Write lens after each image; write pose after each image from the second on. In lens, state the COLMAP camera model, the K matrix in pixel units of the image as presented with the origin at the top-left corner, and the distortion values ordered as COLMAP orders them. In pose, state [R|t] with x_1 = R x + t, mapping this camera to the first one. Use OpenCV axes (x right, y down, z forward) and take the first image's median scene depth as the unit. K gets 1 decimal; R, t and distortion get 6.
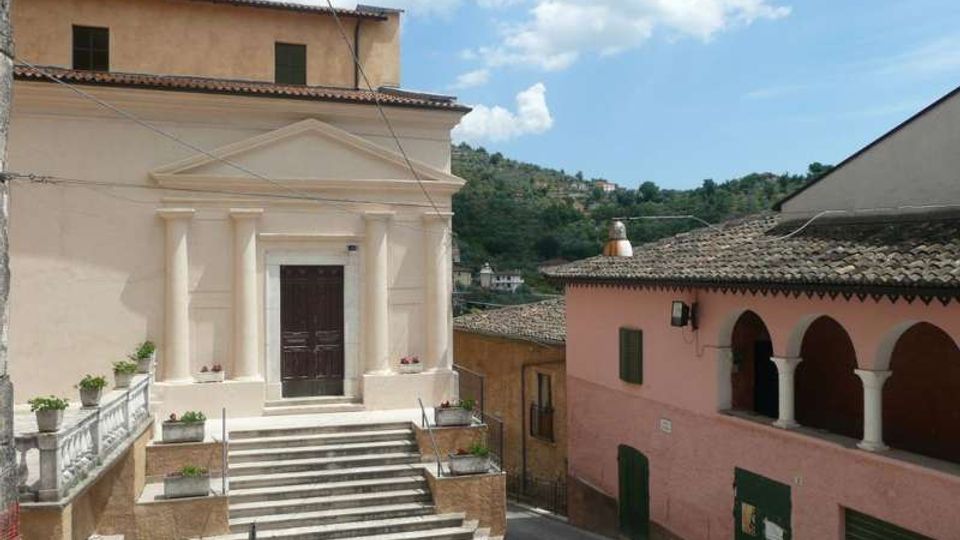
lens RADIAL K [[805.6, 0, 480.0], [0, 805.6, 270.0], [0, 0, 1]] dist [-0.025023, 0.014266]
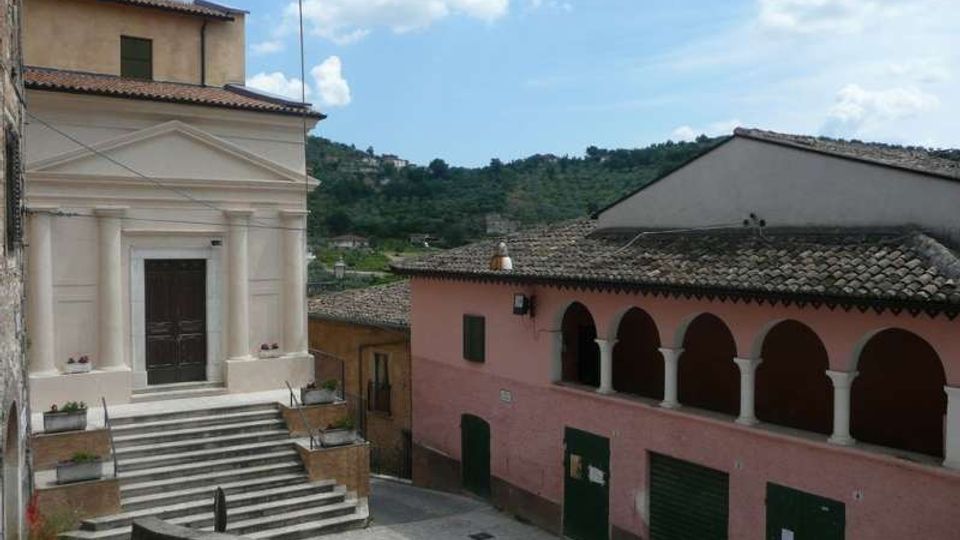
lens RADIAL K [[805.6, 0, 480.0], [0, 805.6, 270.0], [0, 0, 1]] dist [-0.025023, 0.014266]
pose [[0.966471, -0.003289, 0.256755, -0.098173], [-0.004658, 0.999529, 0.030338, -0.026894], [-0.256734, -0.030517, 0.966000, -0.127837]]
